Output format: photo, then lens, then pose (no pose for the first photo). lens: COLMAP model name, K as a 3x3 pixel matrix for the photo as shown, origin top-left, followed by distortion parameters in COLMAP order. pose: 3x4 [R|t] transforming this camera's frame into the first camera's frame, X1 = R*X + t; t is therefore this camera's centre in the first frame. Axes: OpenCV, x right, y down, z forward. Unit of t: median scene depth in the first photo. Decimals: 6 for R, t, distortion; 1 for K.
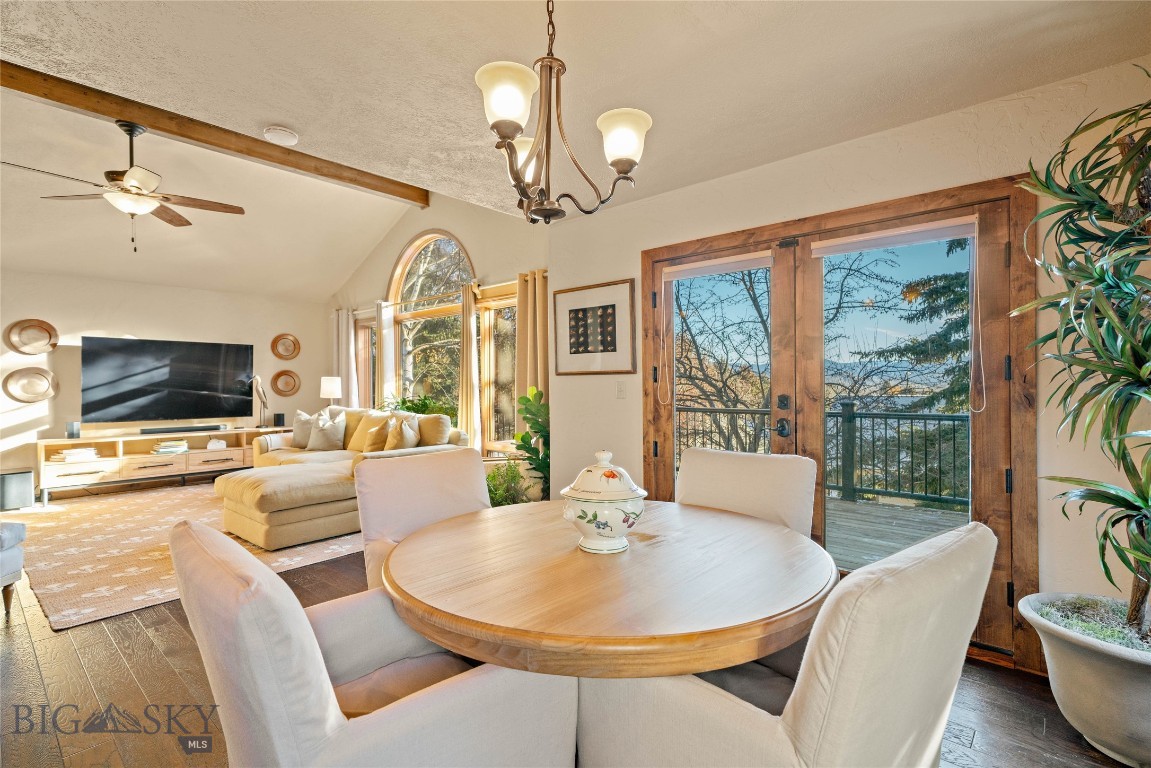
lens RADIAL K [[534.9, 0, 572.2], [0, 534.9, 384.6], [0, 0, 1]] dist [0.008910, 0.002356]
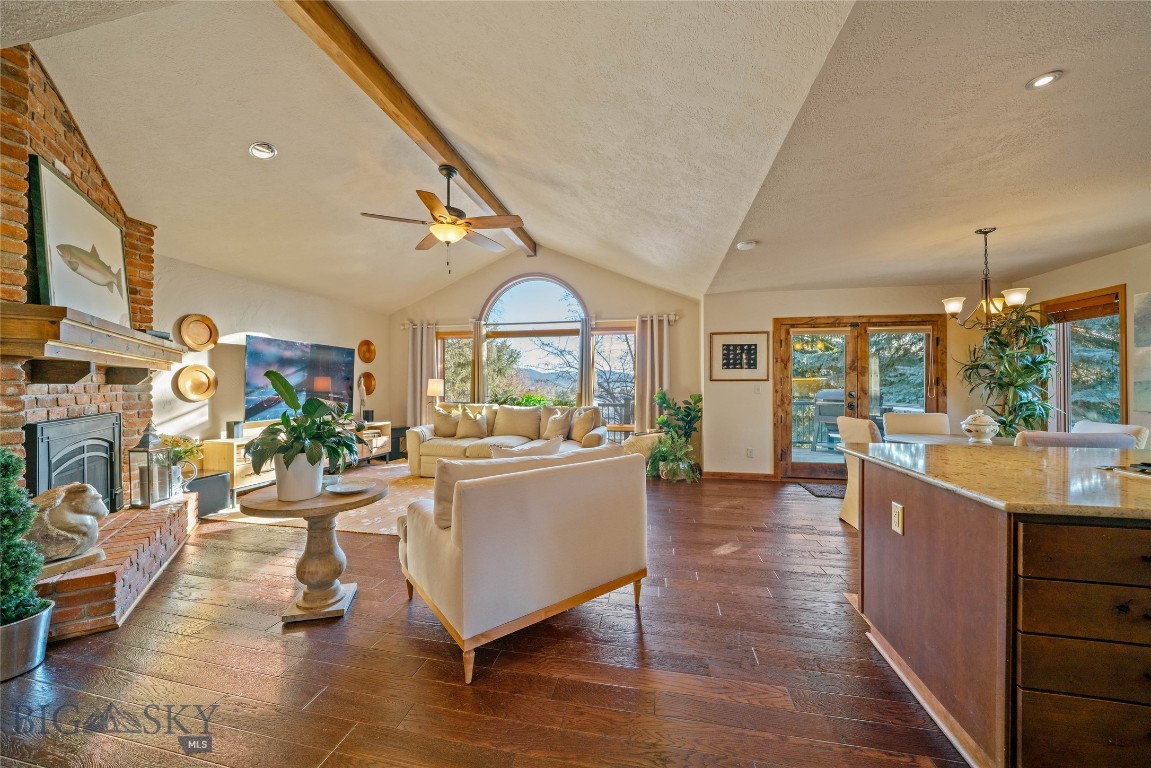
lens RADIAL K [[399.7, 0, 581.2], [0, 399.7, 385.6], [0, 0, 1]] dist [-0.017508, 0.000587]
pose [[0.865143, 0.007288, 0.501472, -0.926819], [-0.005647, 0.999973, -0.004790, 0.005382], [-0.501493, 0.001312, 0.865161, 0.076746]]
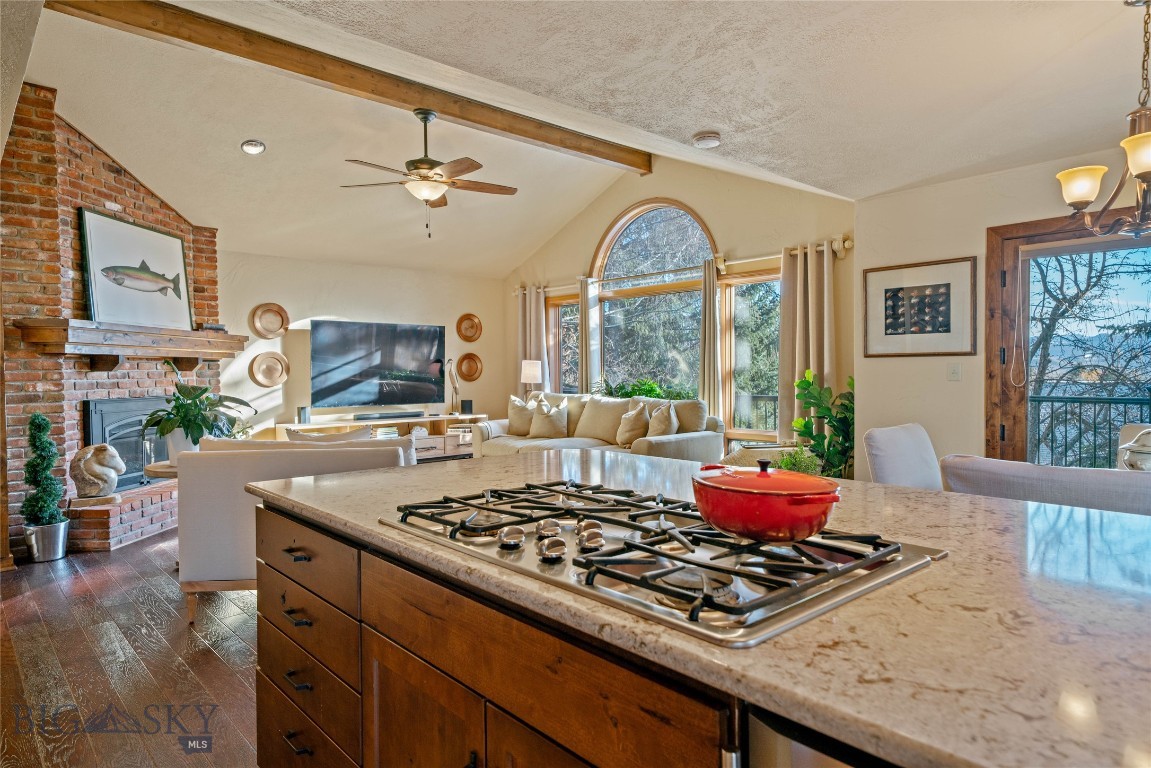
lens RADIAL K [[678.6, 0, 586.6], [0, 678.6, 385.9], [0, 0, 1]] dist [0.027838, -0.001029]
pose [[0.995236, 0.000136, -0.097499, -0.361150], [0.002198, 0.999714, 0.023826, 0.003109], [0.097474, -0.023927, 0.994950, -0.236226]]
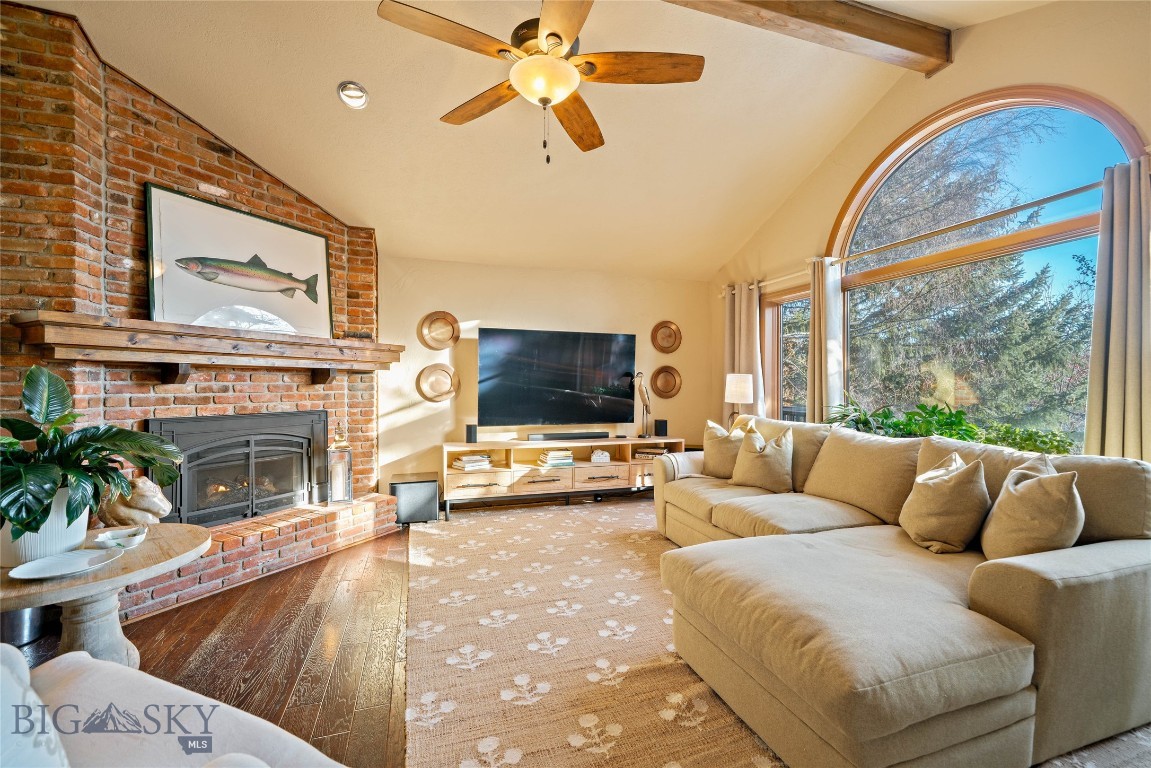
lens RADIAL K [[475.4, 0, 568.5], [0, 475.4, 386.1], [0, 0, 1]] dist [-0.001413, 0.001059]
pose [[0.854532, 0.009096, -0.519320, -0.474078], [-0.007226, 0.999958, 0.005624, 0.000431], [0.519349, -0.001053, 0.854562, 0.515237]]
